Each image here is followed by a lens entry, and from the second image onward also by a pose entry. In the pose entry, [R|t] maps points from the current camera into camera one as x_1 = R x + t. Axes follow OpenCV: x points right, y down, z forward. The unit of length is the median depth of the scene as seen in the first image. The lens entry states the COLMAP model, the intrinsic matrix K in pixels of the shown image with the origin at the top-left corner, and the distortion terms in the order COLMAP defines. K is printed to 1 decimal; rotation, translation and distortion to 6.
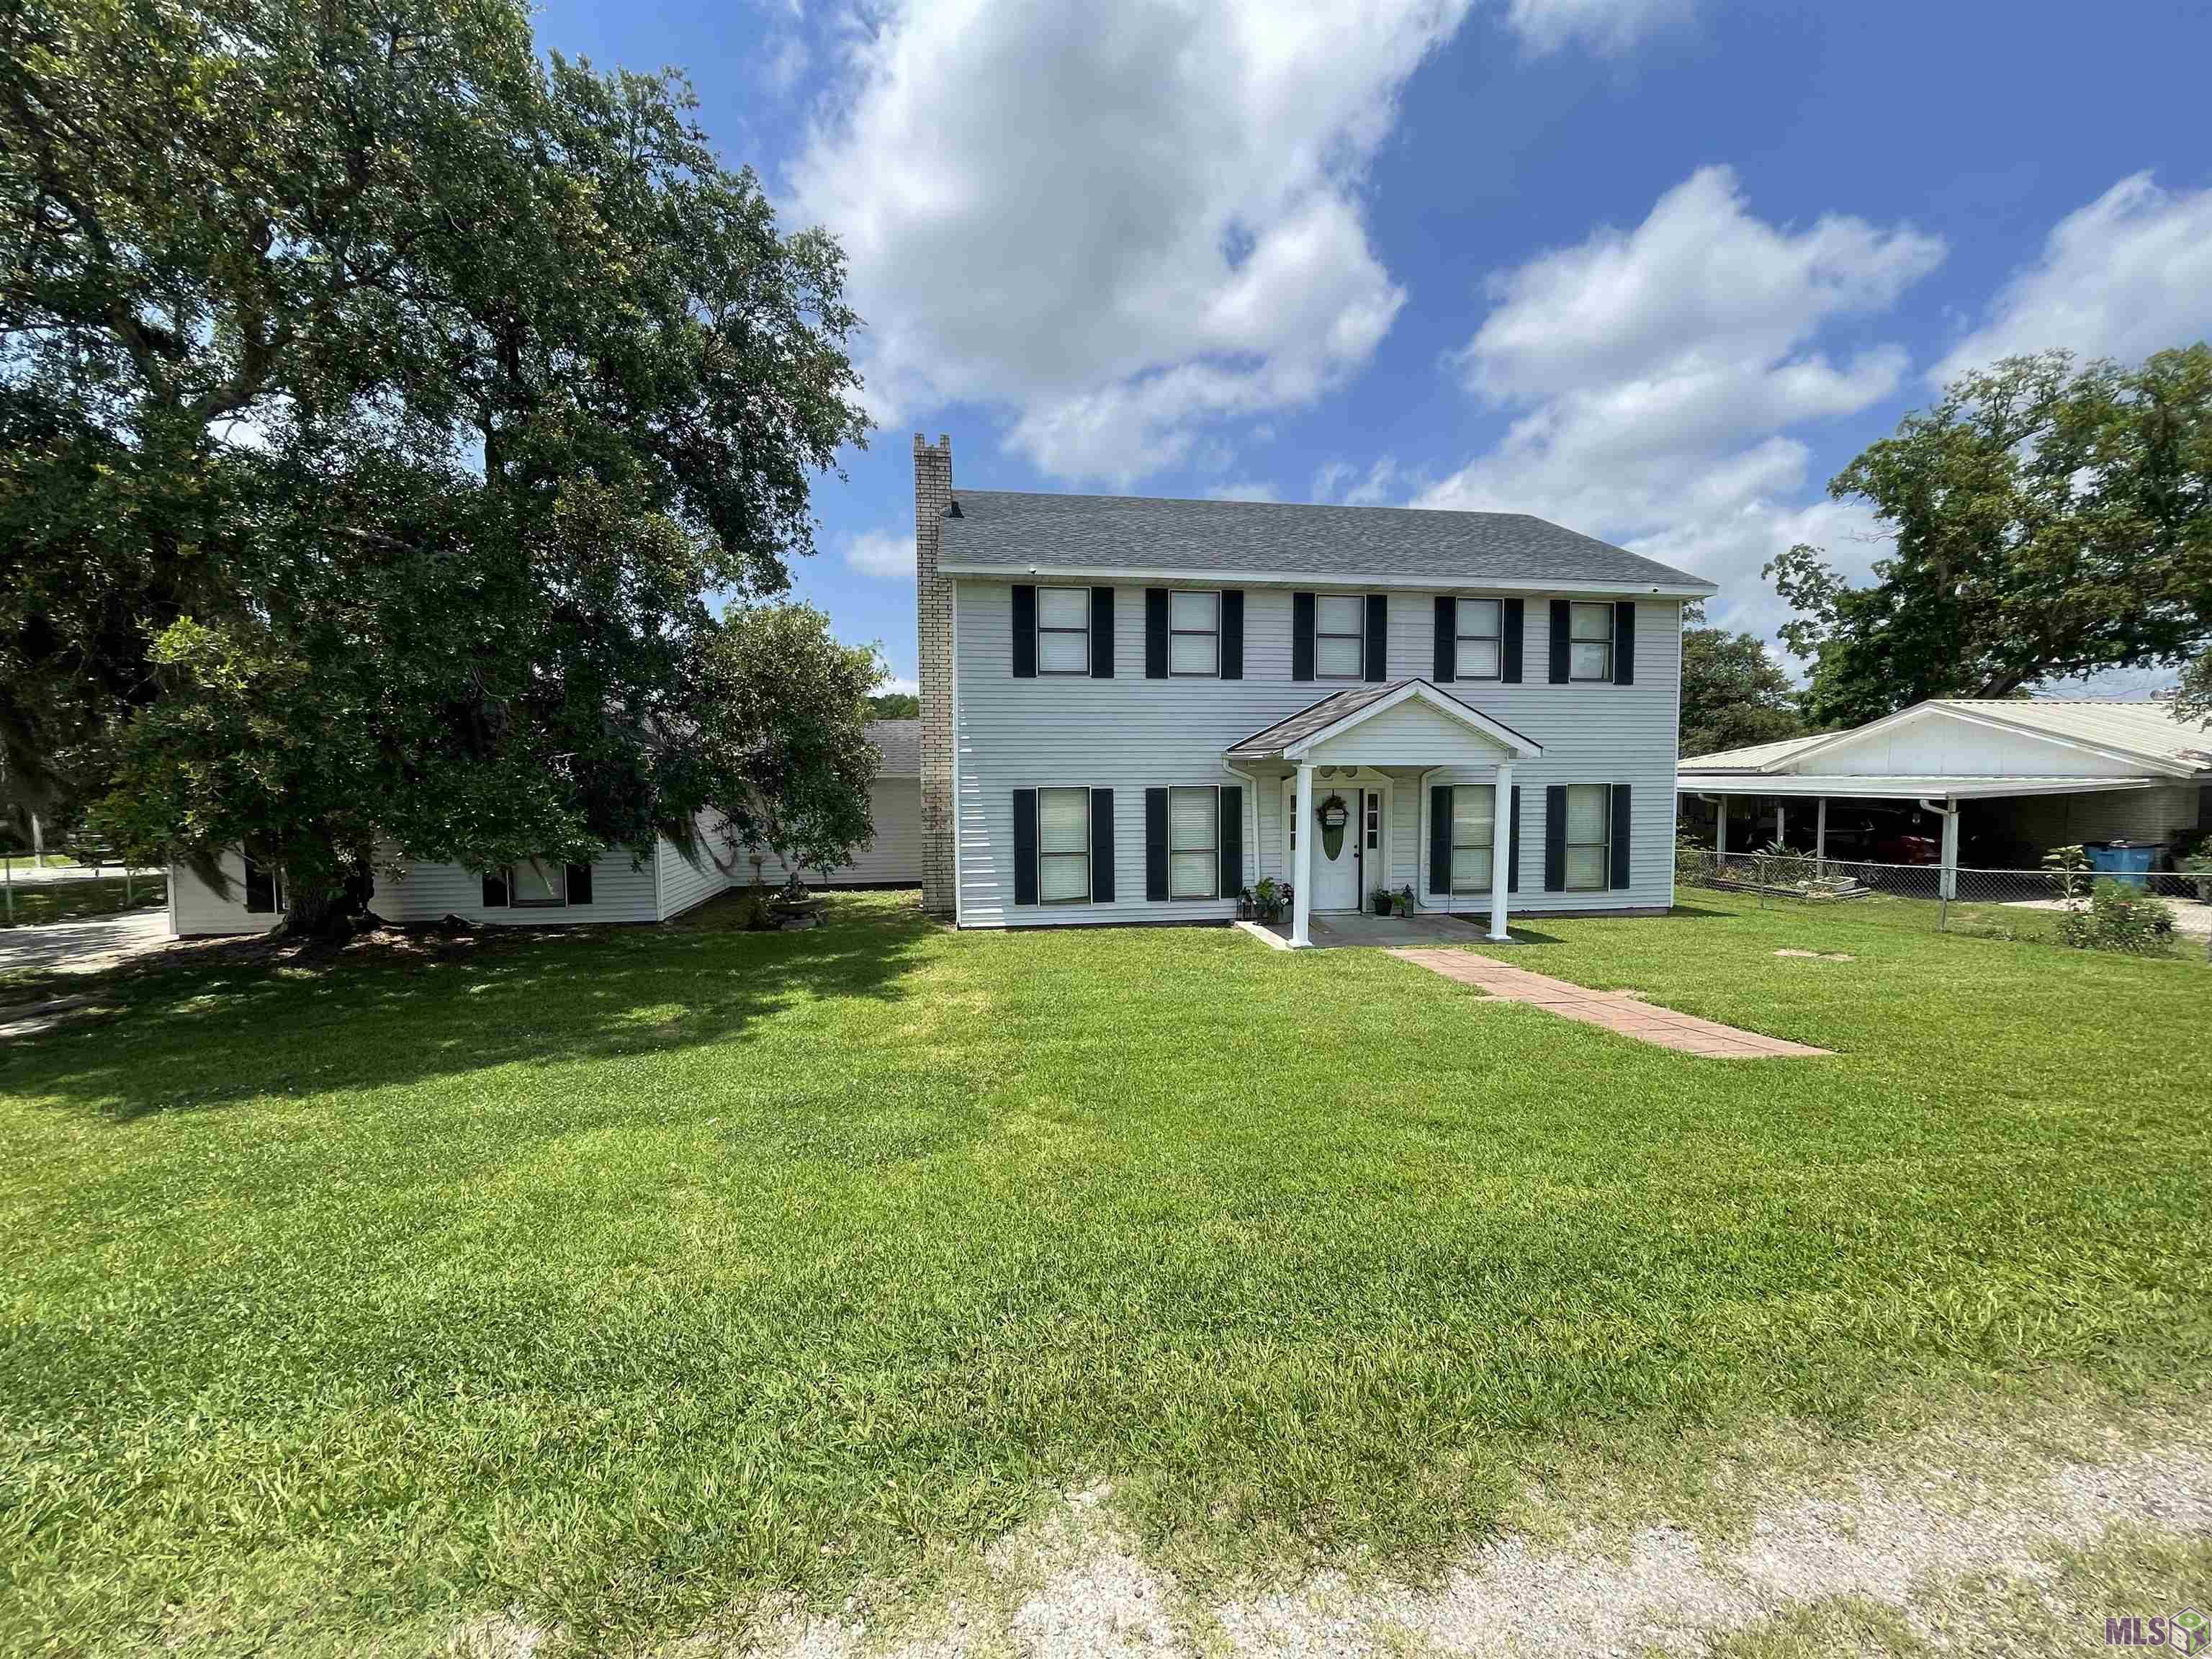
lens RADIAL K [[898.1, 0, 1082.6], [0, 898.1, 822.1], [0, 0, 1]] dist [0.003671, -0.000126]
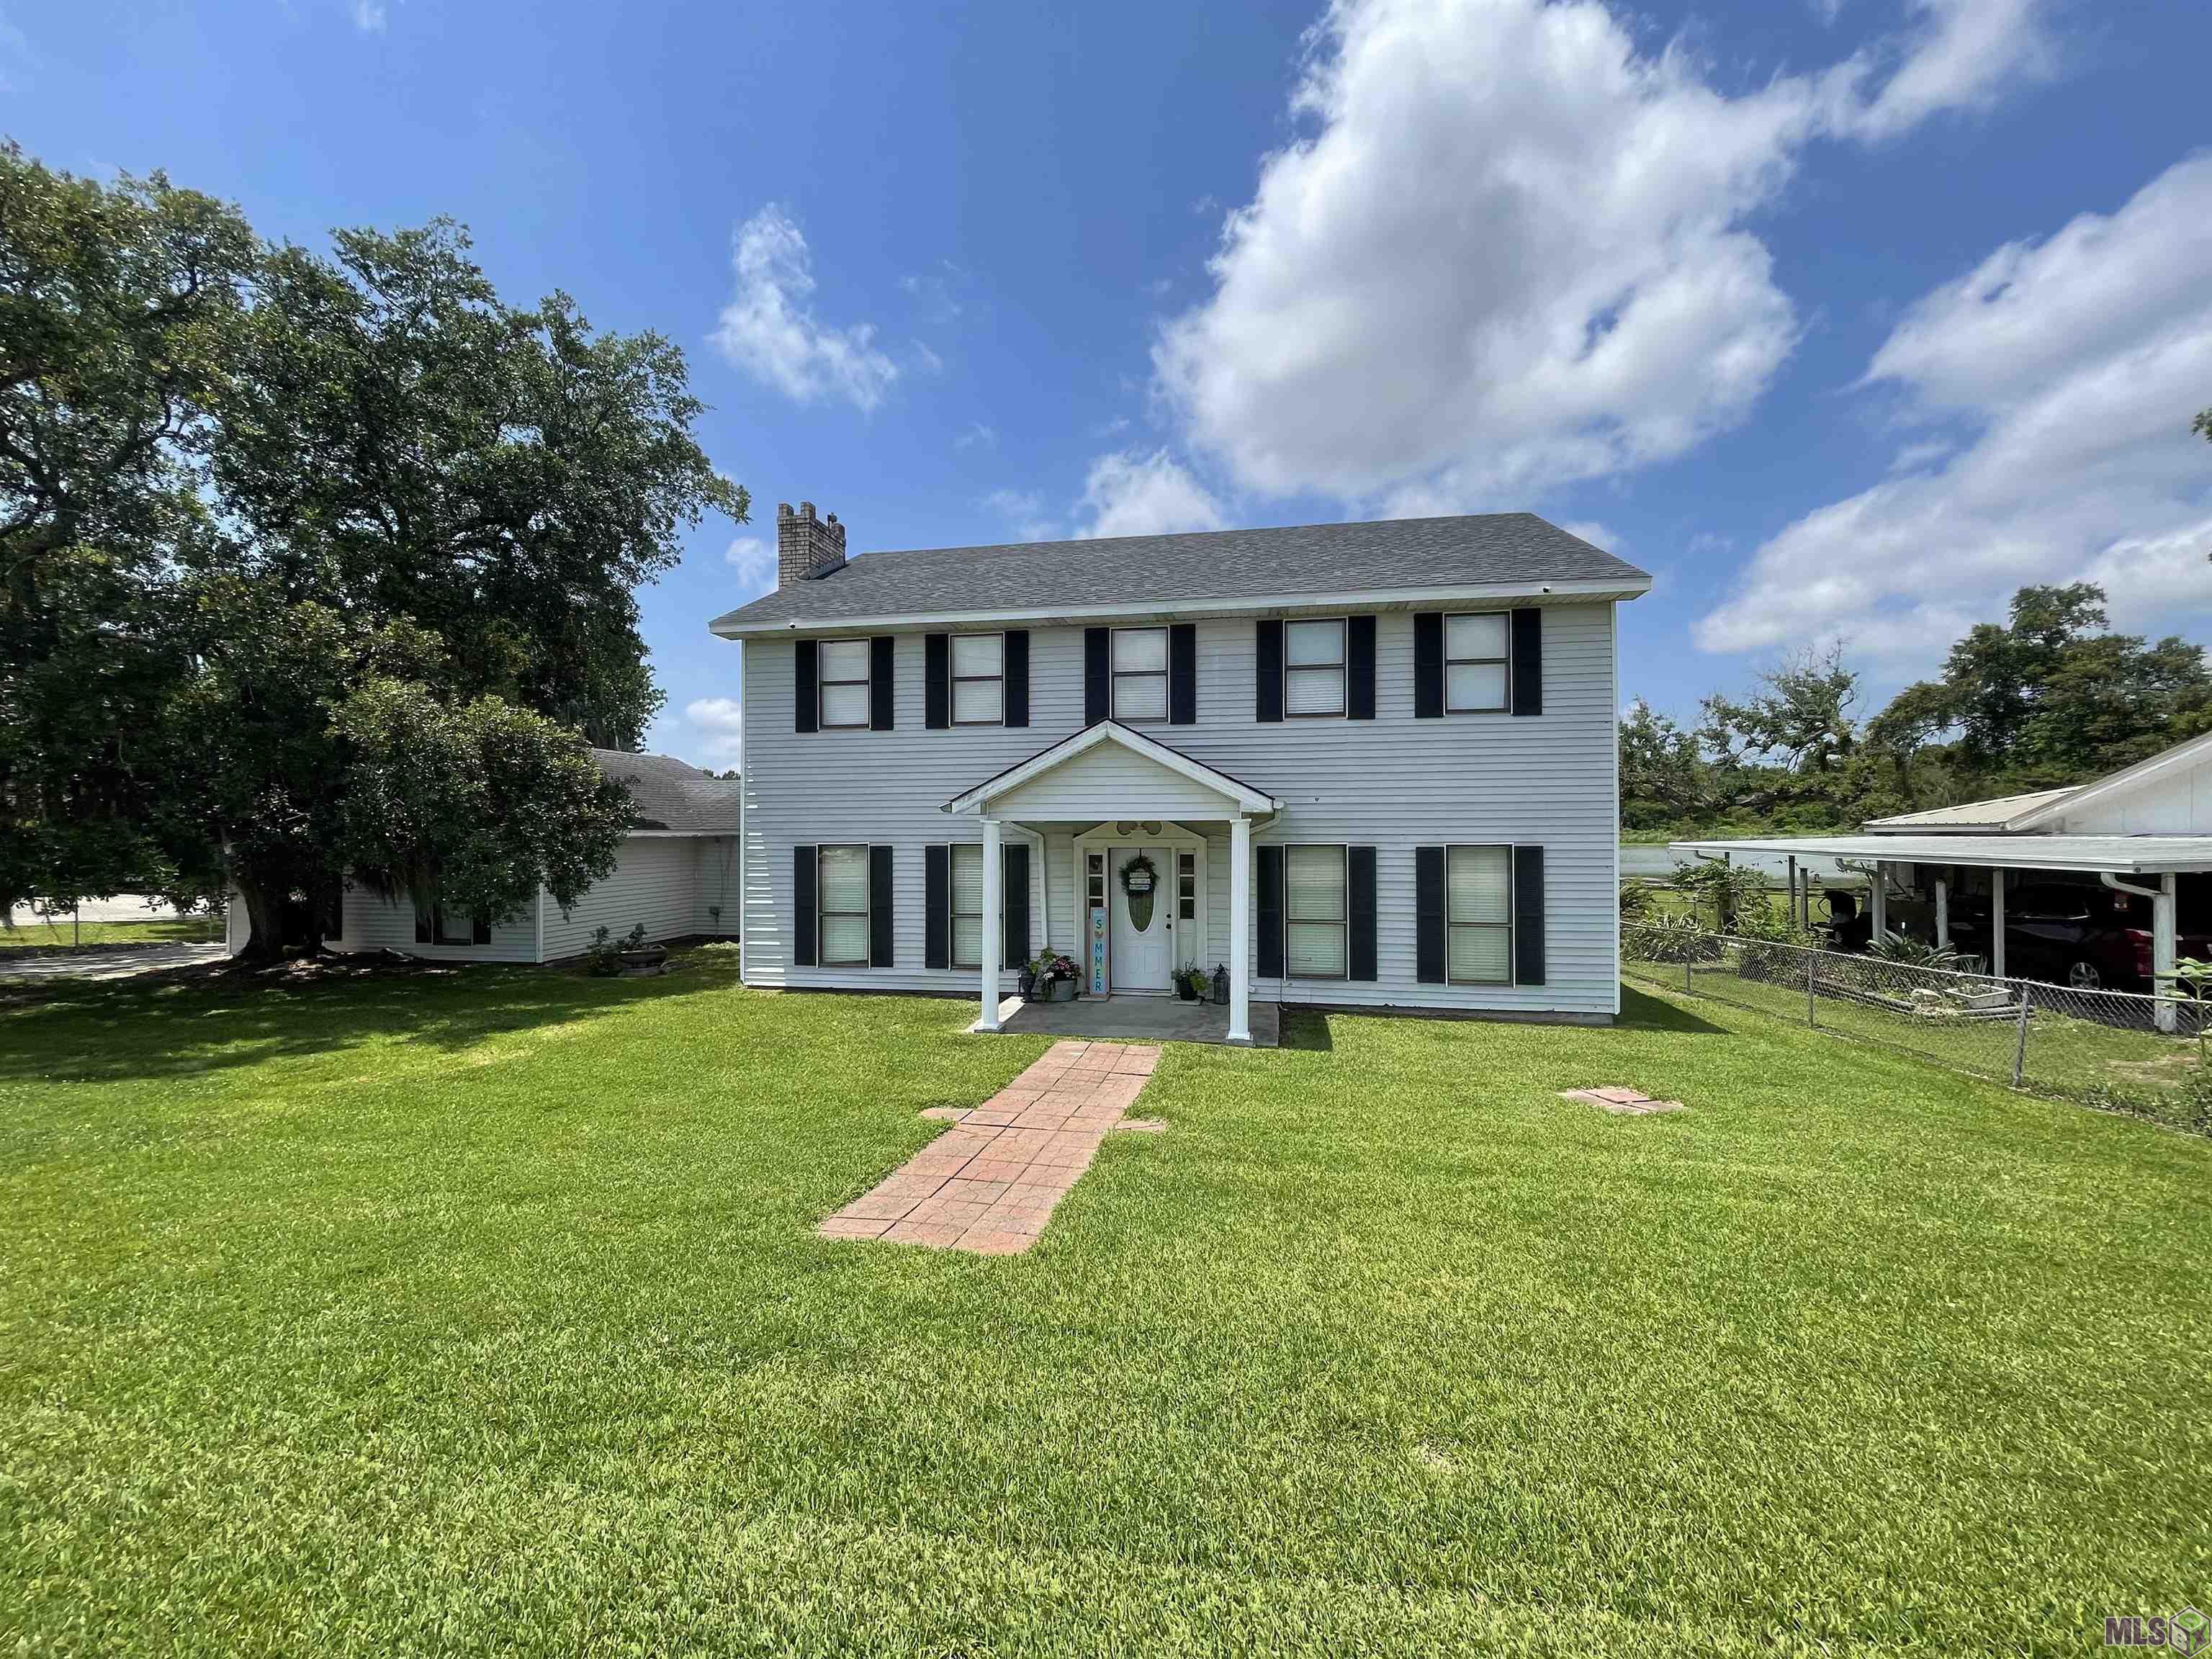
lens RADIAL K [[898.1, 0, 1104.4], [0, 898.1, 830.0], [0, 0, 1]] dist [0.003671, -0.000126]
pose [[0.944503, 0.001413, -0.328499, 0.538177], [-0.019835, 0.998412, -0.052735, -0.008781], [0.327902, 0.056324, 0.943031, 0.175320]]
